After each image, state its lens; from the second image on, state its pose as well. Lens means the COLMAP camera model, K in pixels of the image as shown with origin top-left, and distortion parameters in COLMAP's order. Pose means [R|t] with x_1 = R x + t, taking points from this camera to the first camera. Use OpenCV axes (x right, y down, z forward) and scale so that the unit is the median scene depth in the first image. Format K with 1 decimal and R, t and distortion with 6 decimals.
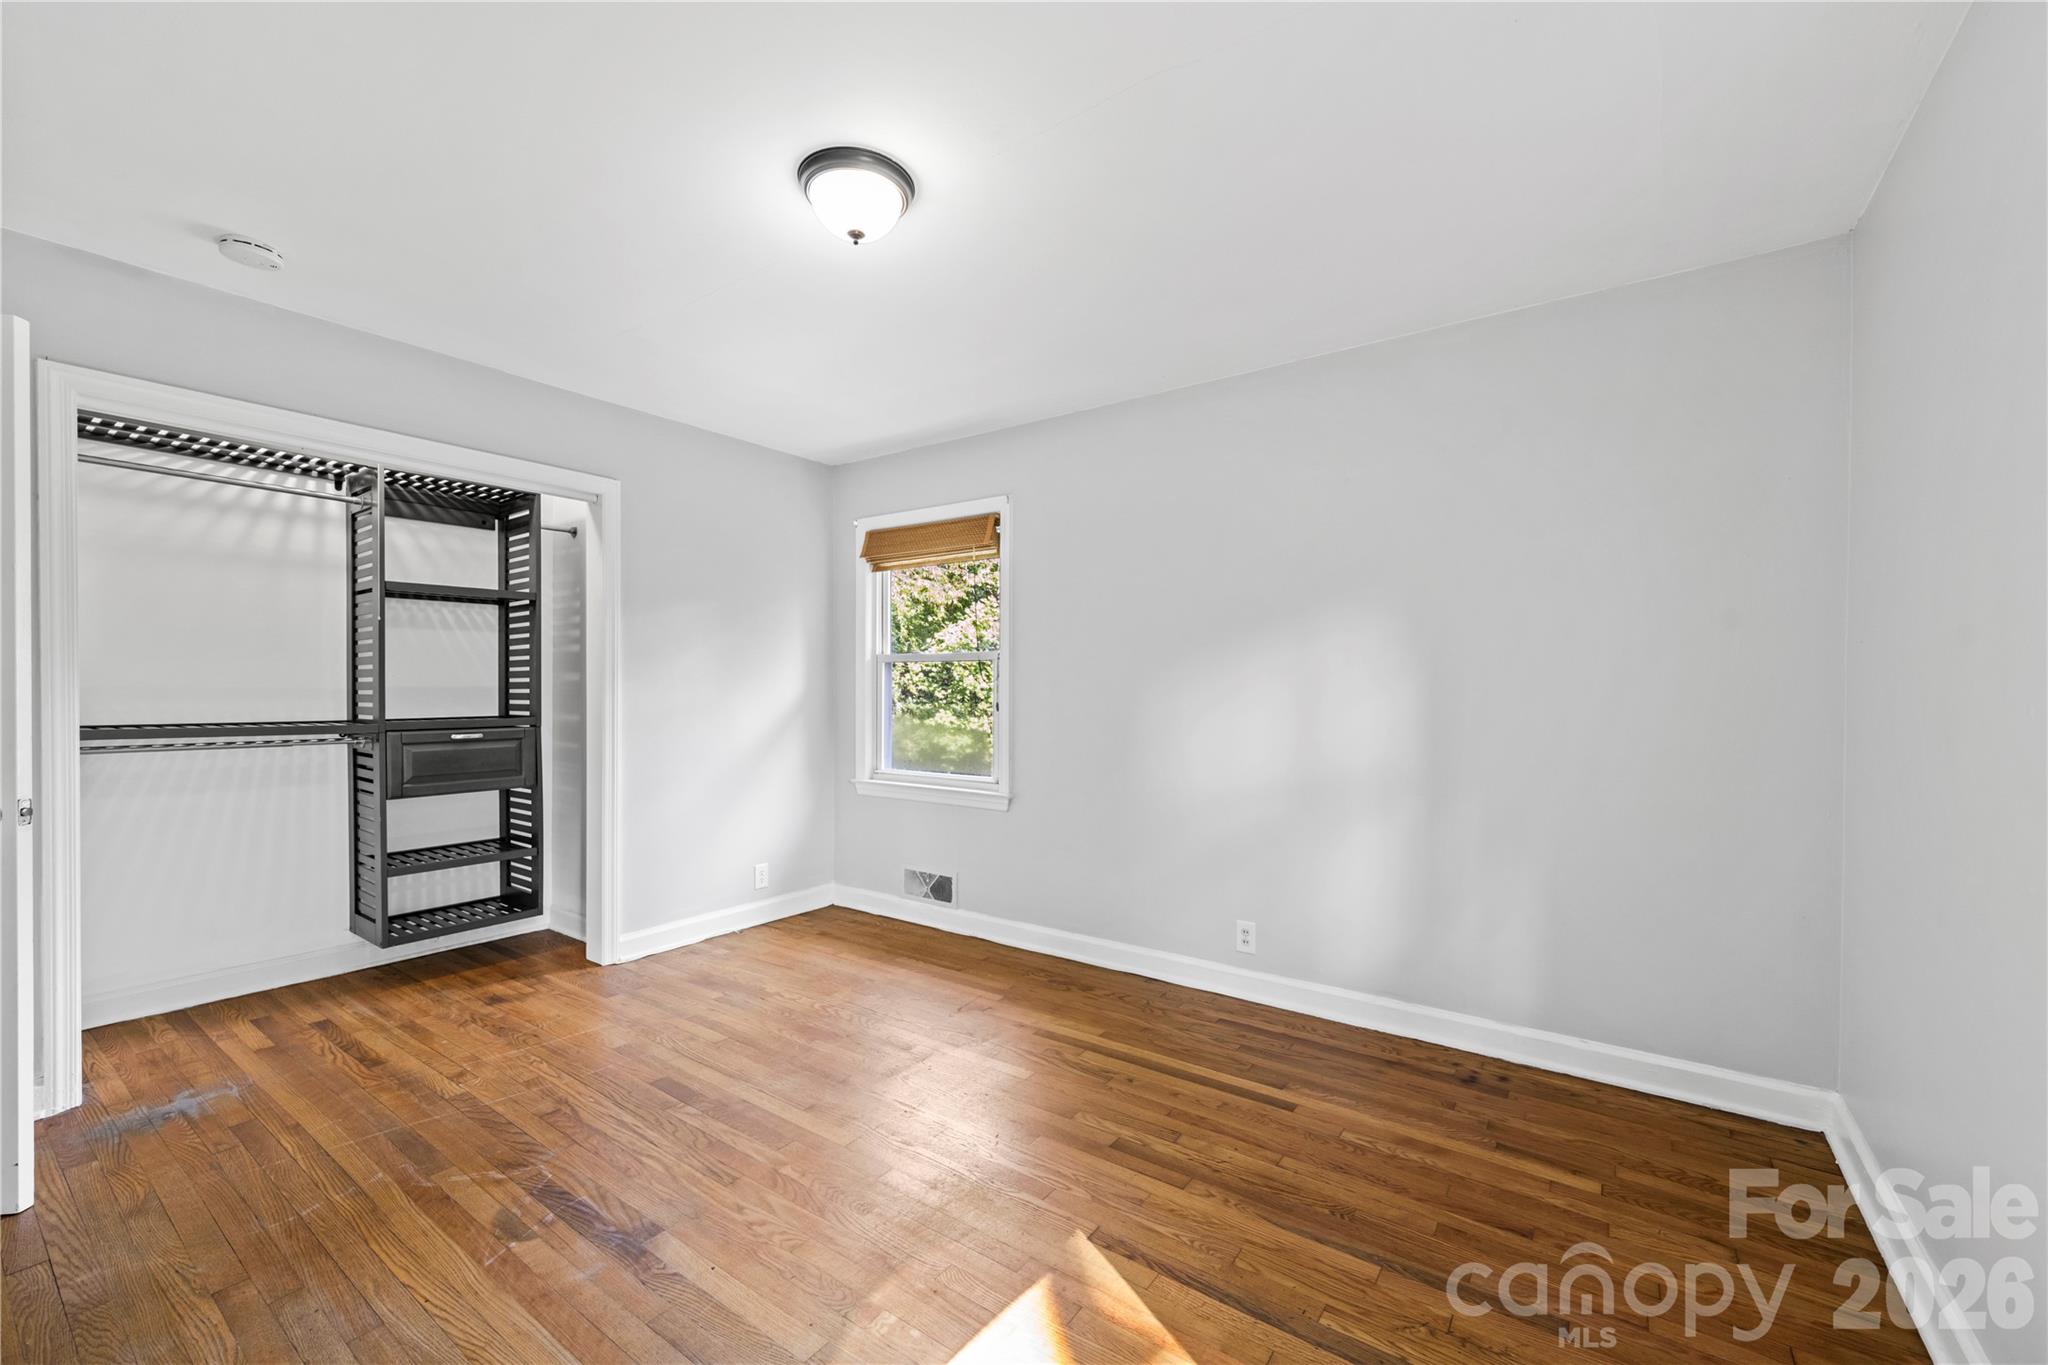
lens RADIAL K [[823.6, 0, 1027.6], [0, 823.6, 689.9], [0, 0, 1]] dist [-0.001962, -0.000295]
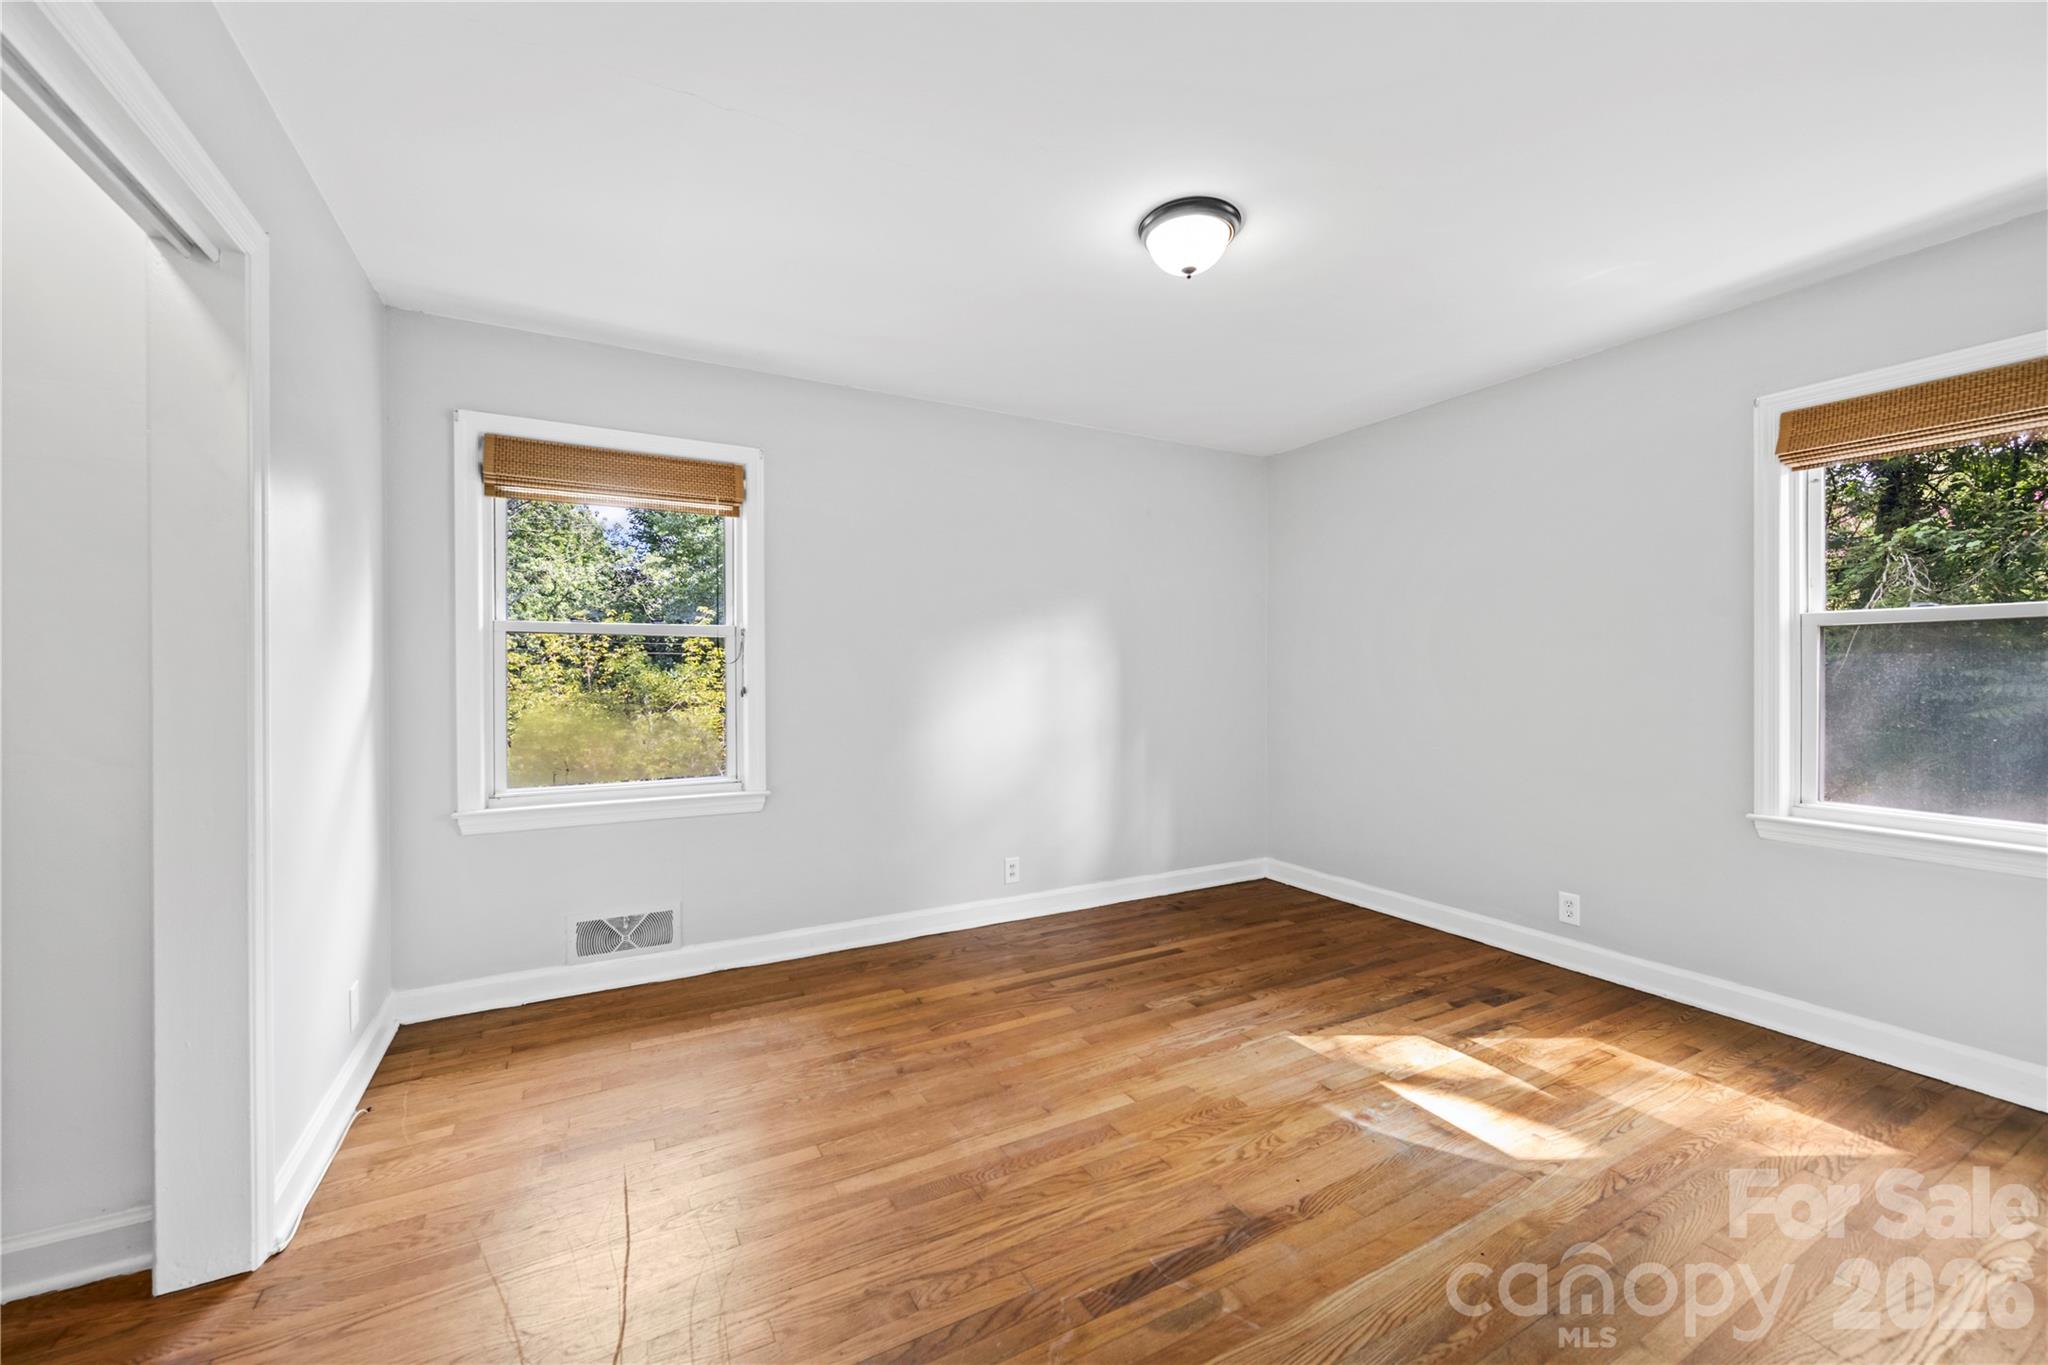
lens RADIAL K [[812.1, 0, 1031.9], [0, 812.1, 668.4], [0, 0, 1]] dist [-0.002038, -0.000474]
pose [[0.425646, -0.002161, 0.904887, -0.880104], [0.004539, 0.999990, 0.000253, -0.003304], [-0.904878, 0.003999, 0.425651, 0.483733]]
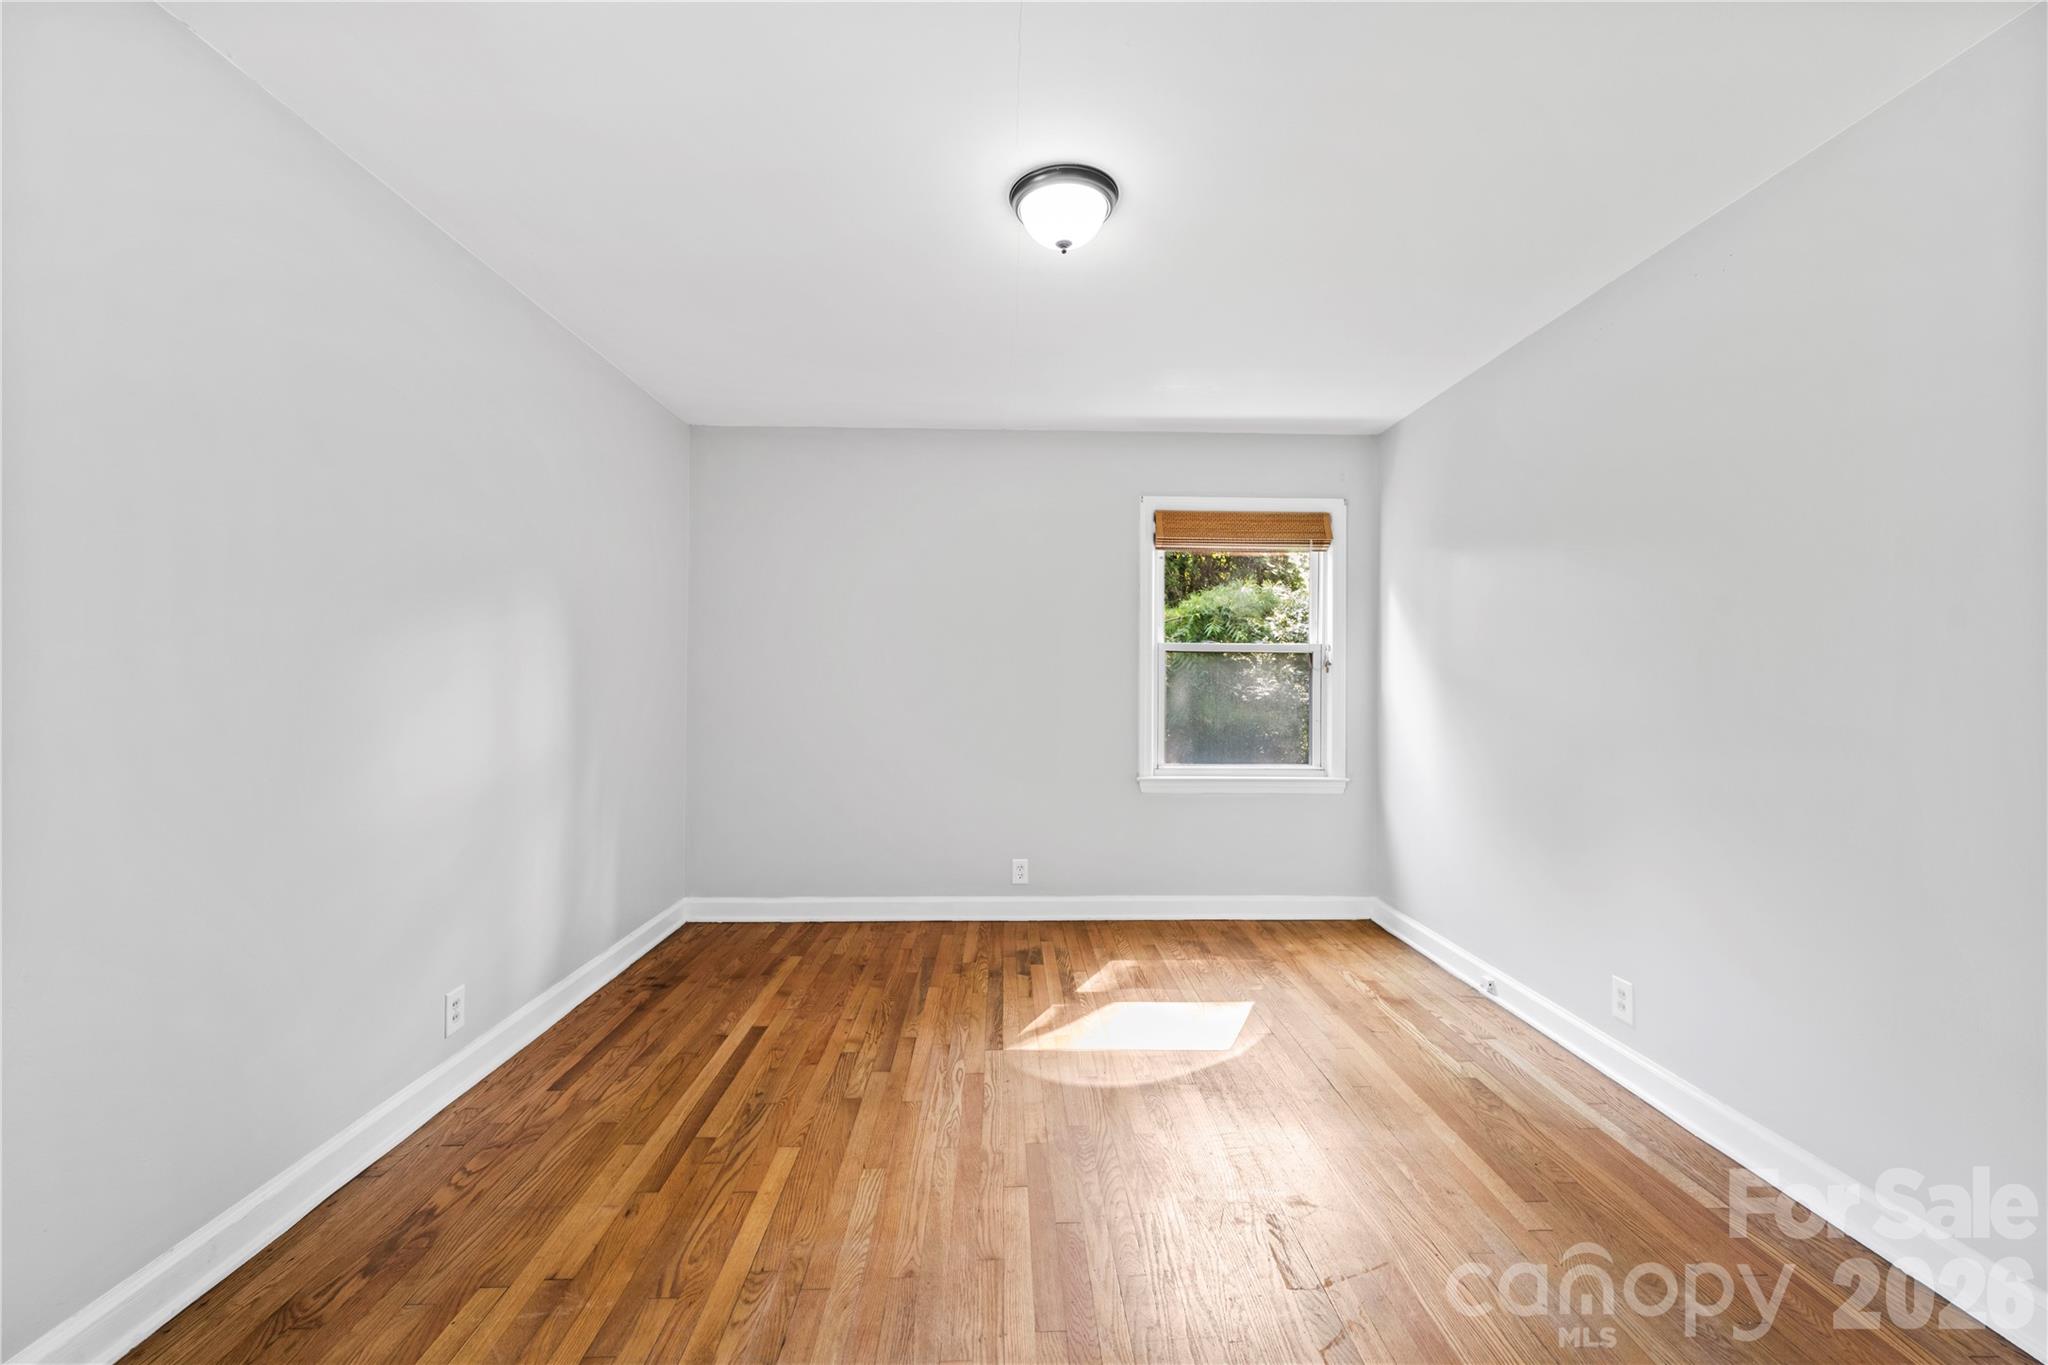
lens RADIAL K [[812.1, 0, 1031.9], [0, 812.1, 668.4], [0, 0, 1]] dist [-0.002038, -0.000474]
pose [[-0.612081, 0.003204, 0.790789, -0.665216], [-0.006863, 0.999933, -0.009364, -0.001894], [-0.790766, -0.011159, -0.612017, 1.109982]]
